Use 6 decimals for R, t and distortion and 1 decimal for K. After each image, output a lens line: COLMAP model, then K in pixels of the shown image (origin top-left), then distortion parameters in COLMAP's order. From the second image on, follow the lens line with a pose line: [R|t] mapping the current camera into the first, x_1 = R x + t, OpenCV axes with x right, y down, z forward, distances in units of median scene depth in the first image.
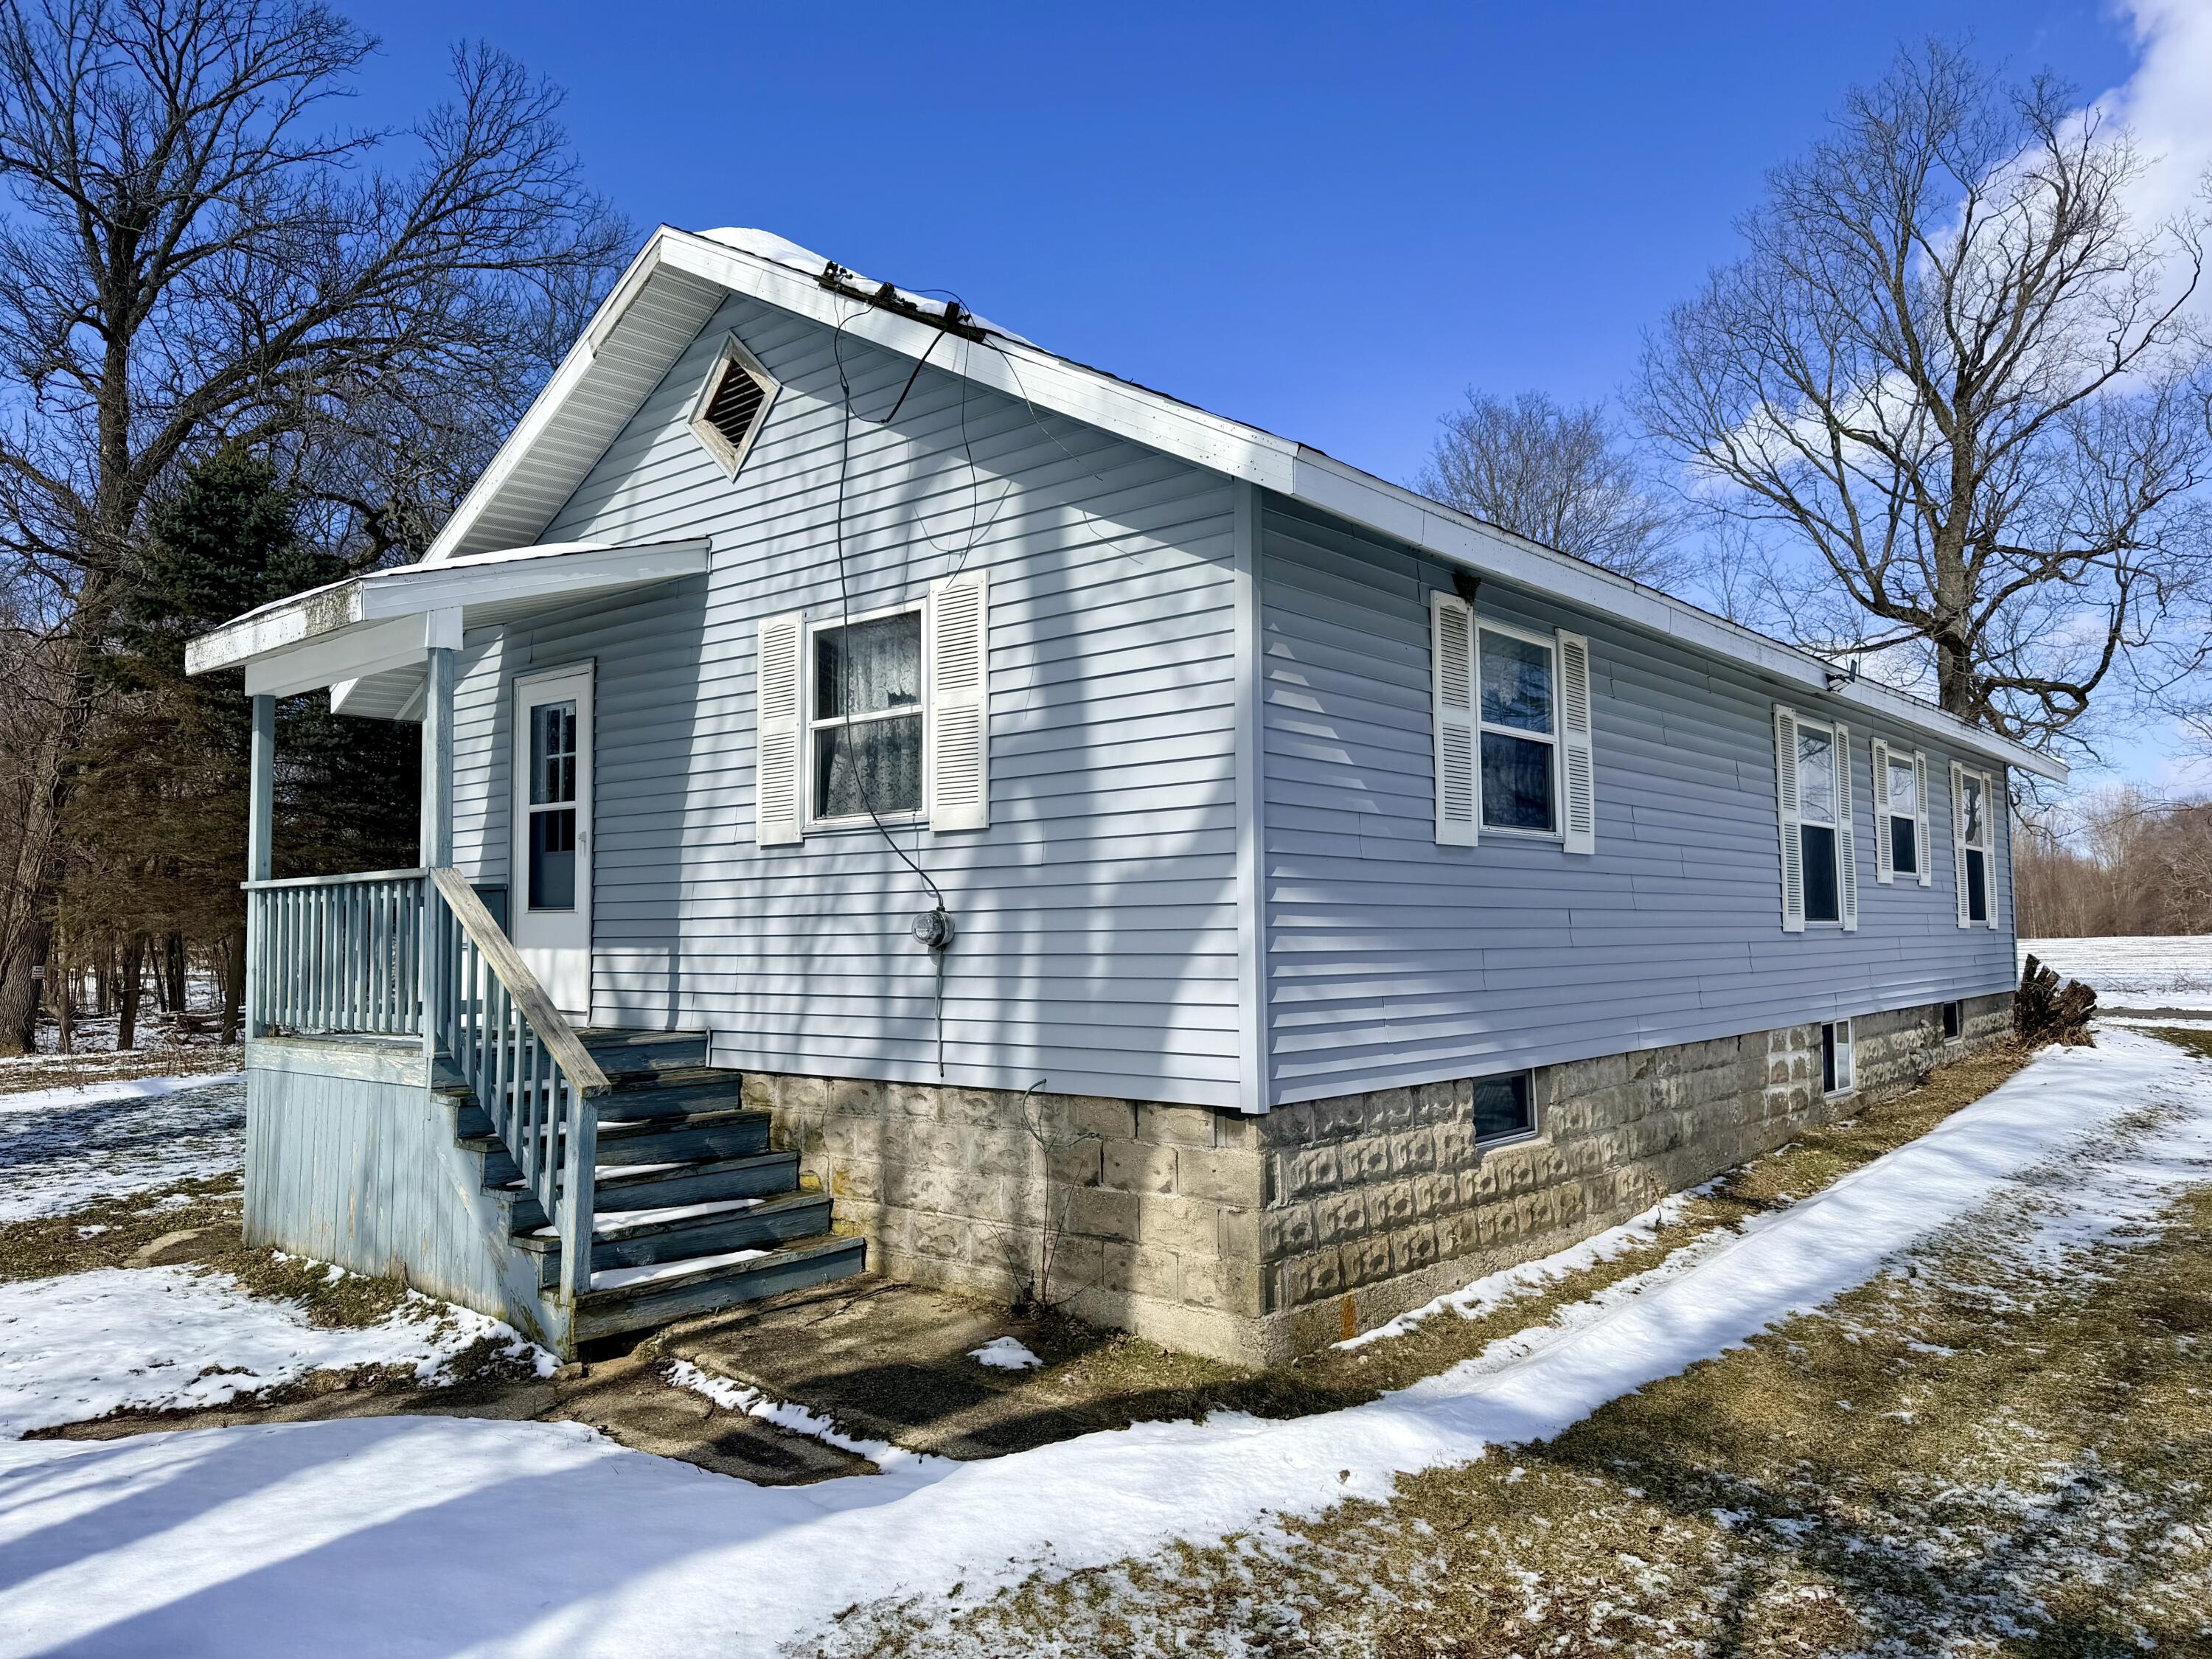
lens RADIAL K [[1557.1, 0, 1106.0], [0, 1557.1, 829.5], [0, 0, 1]] dist [0.073988, -0.090556]
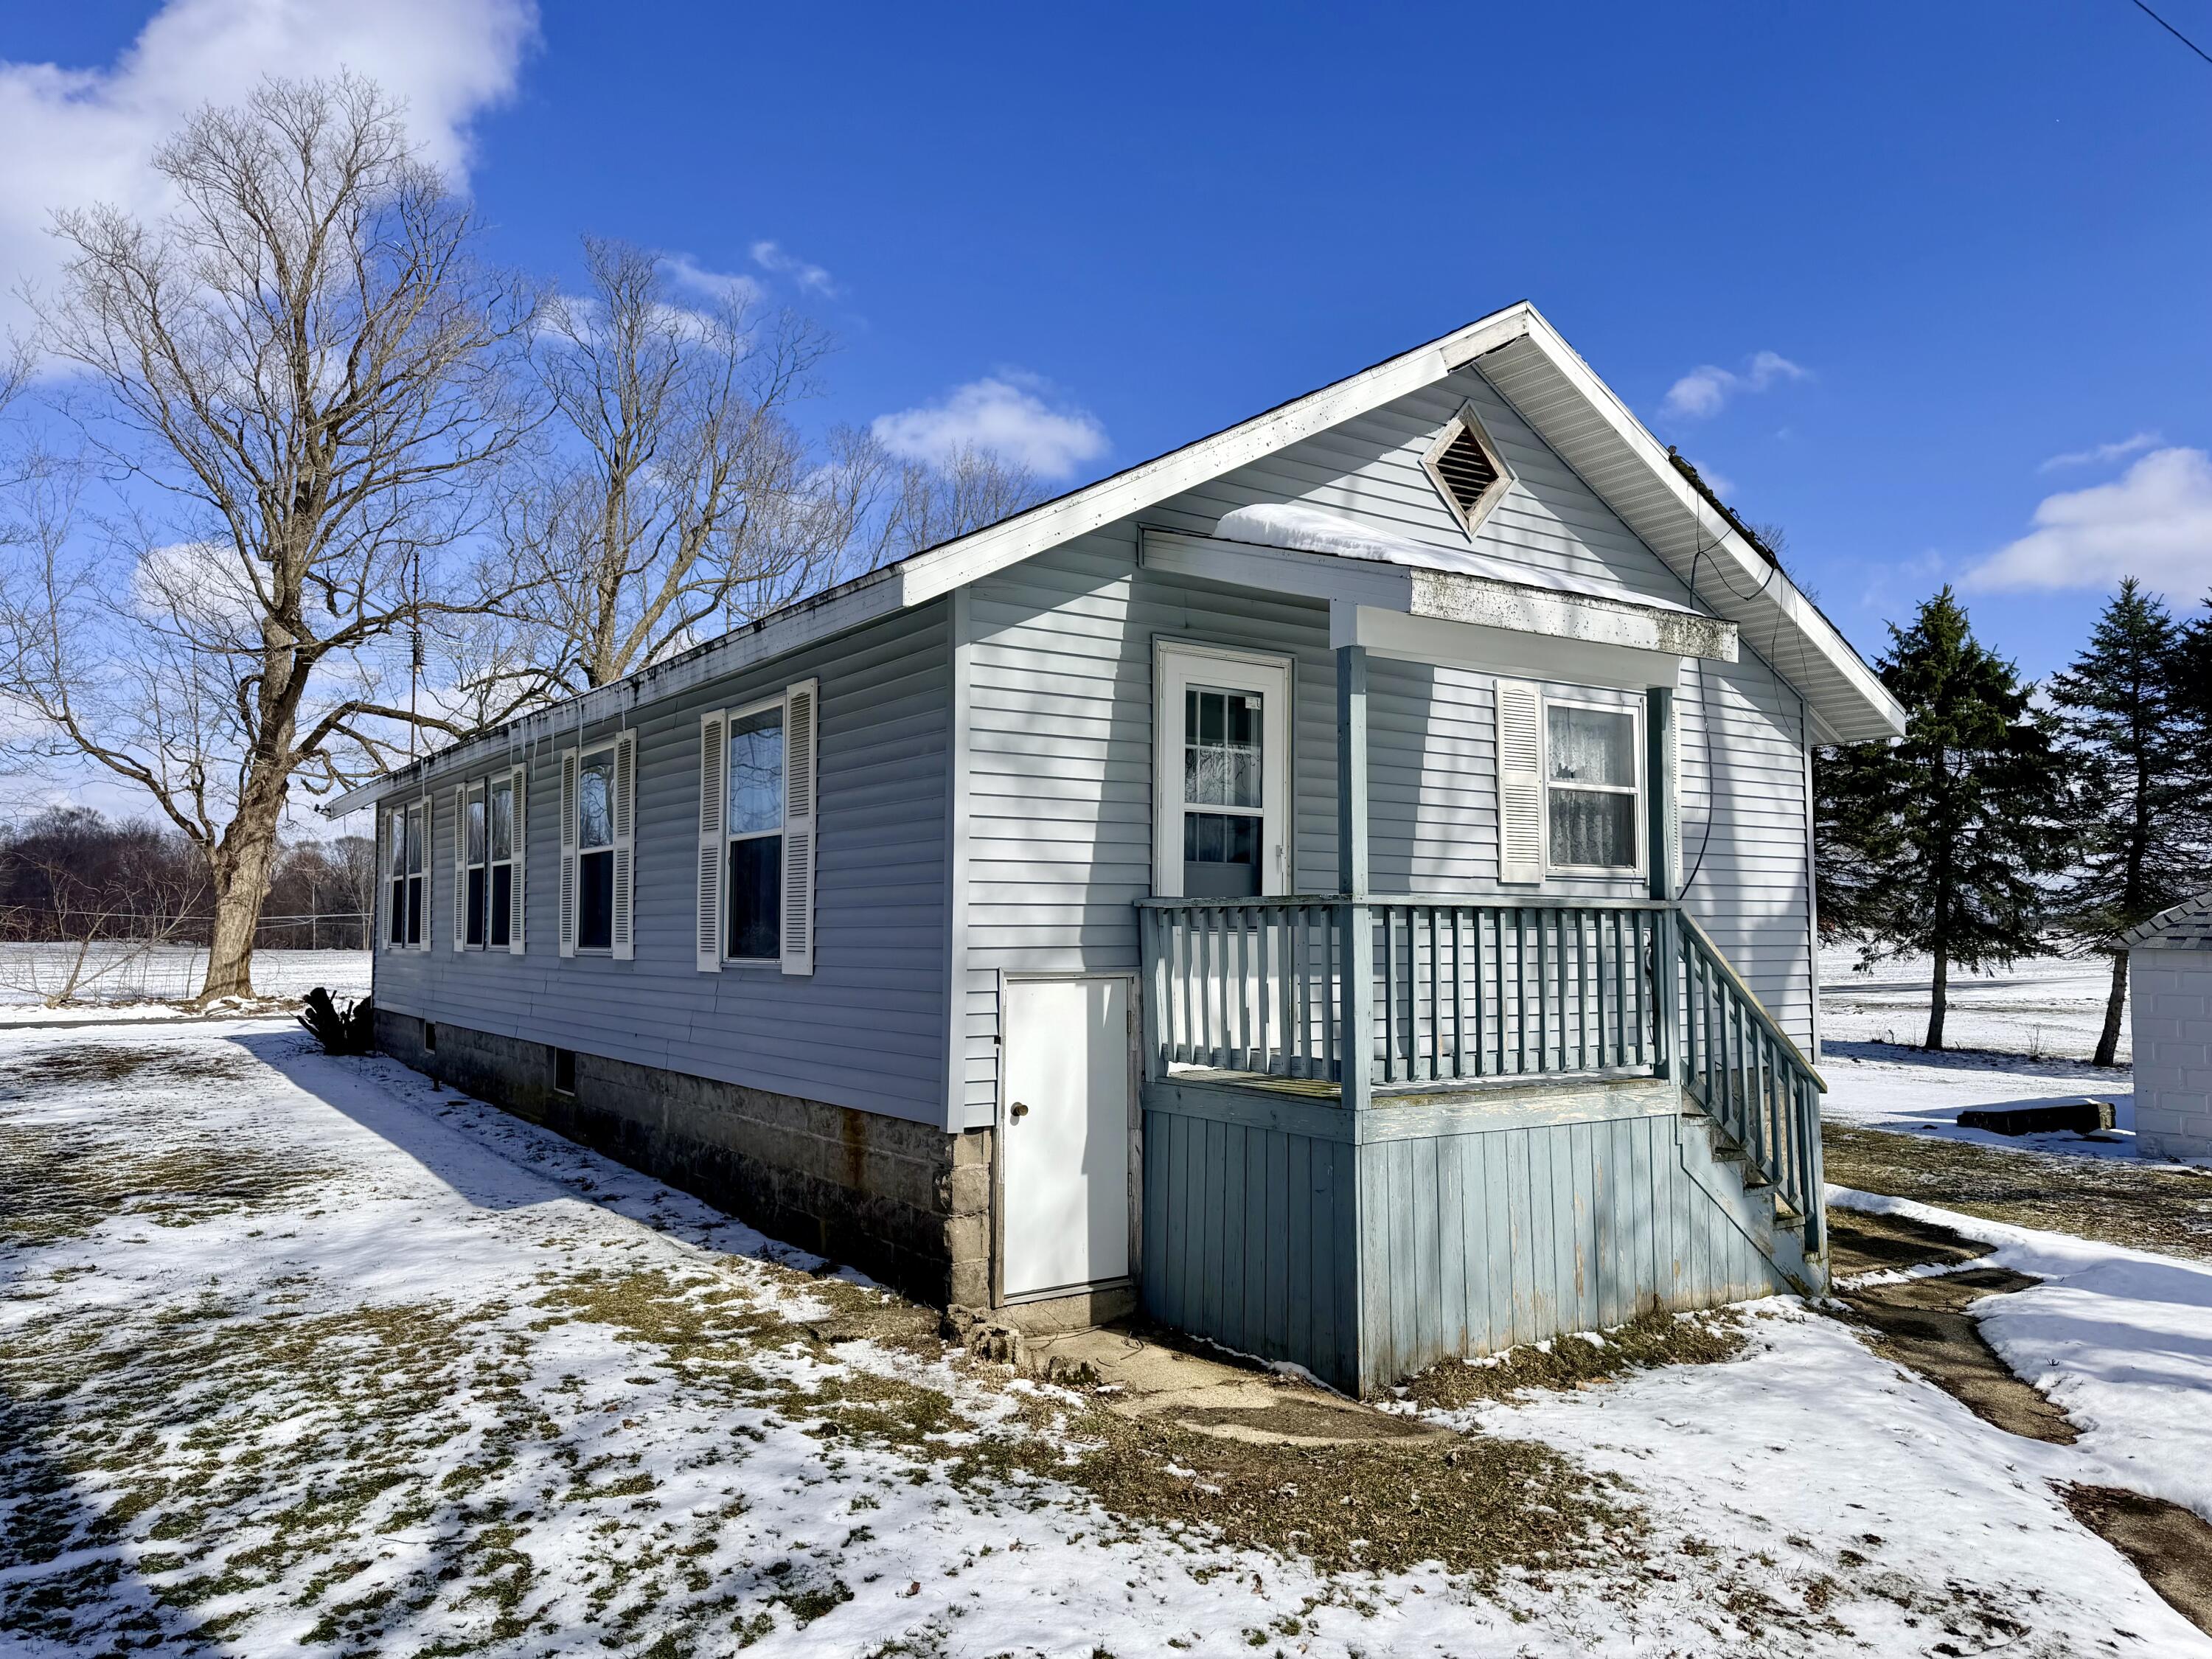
lens RADIAL K [[1557.1, 0, 1106.0], [0, 1557.1, 829.5], [0, 0, 1]] dist [0.073988, -0.090556]
pose [[0.260205, 0.079302, 0.962291, -1.354590], [-0.064001, 0.995846, -0.064761, 0.062010], [-0.963430, -0.044736, 0.264200, 0.973457]]
